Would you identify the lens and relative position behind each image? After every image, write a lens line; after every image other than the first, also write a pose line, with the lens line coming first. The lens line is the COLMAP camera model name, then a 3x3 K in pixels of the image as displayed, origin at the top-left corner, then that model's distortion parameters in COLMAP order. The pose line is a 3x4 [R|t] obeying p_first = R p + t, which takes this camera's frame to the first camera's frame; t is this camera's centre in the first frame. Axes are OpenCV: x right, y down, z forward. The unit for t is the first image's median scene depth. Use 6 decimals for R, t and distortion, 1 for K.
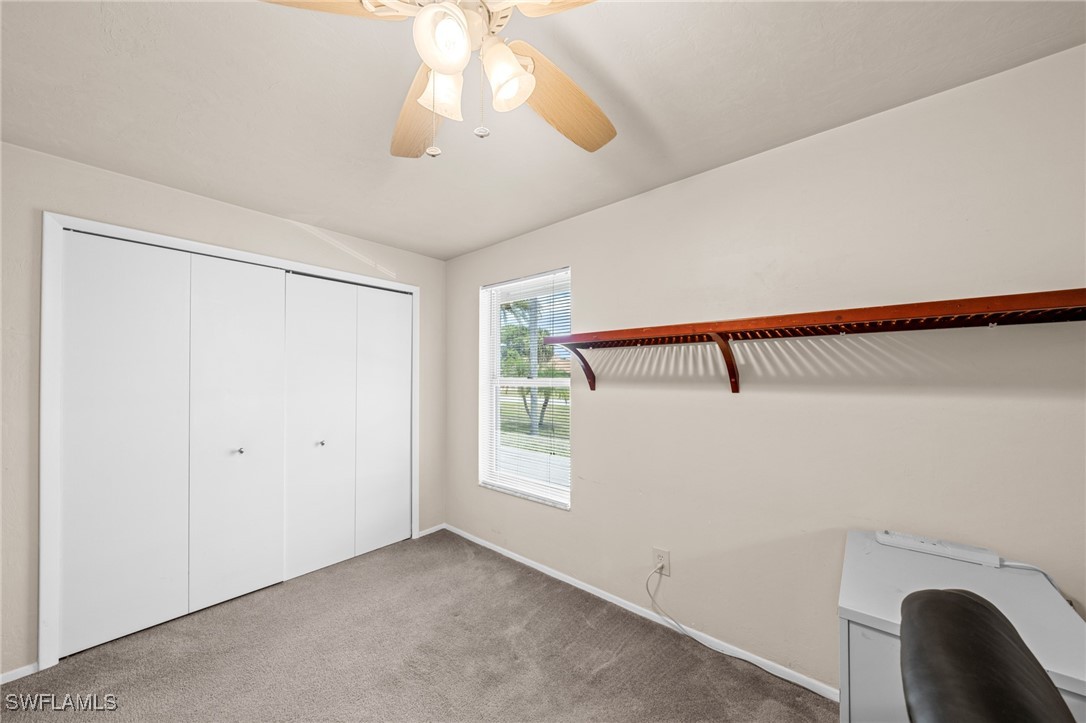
lens RADIAL K [[374.9, 0, 540.3], [0, 374.9, 371.9], [0, 0, 1]] dist [-0.003522, 0.000426]
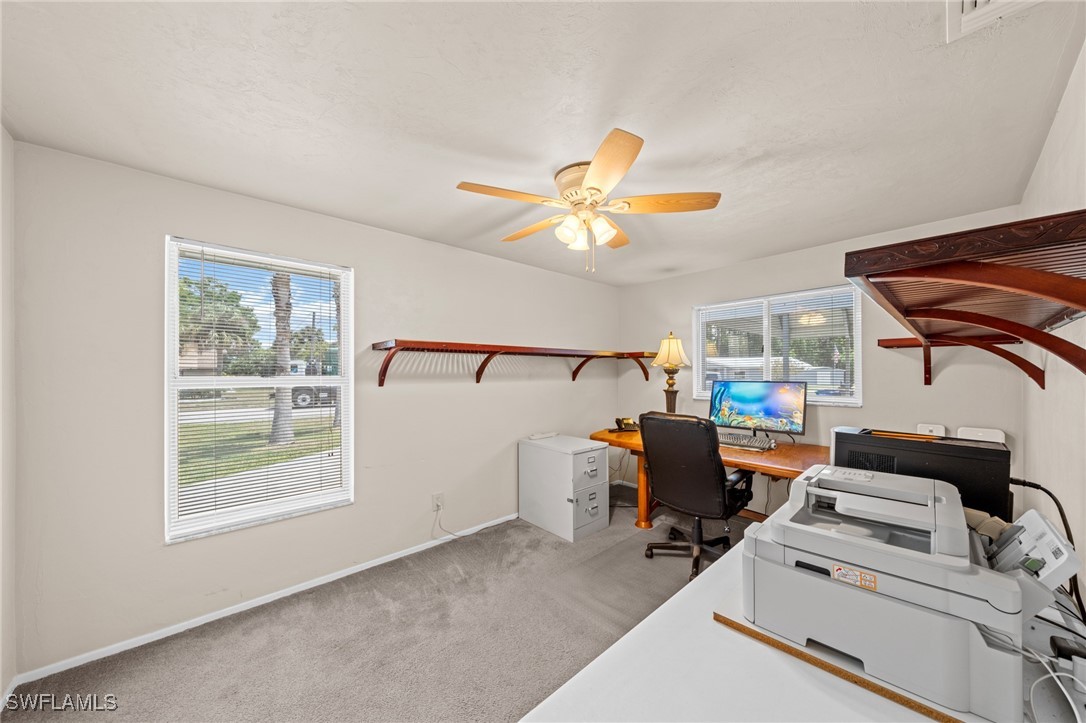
lens RADIAL K [[374.9, 0, 539.2], [0, 374.9, 367.9], [0, 0, 1]] dist [-0.003522, 0.000426]
pose [[0.117473, 0.015420, 0.992956, -0.975472], [-0.010339, 0.999844, -0.014303, 0.004798], [-0.993022, -0.008586, 0.117614, 0.402700]]
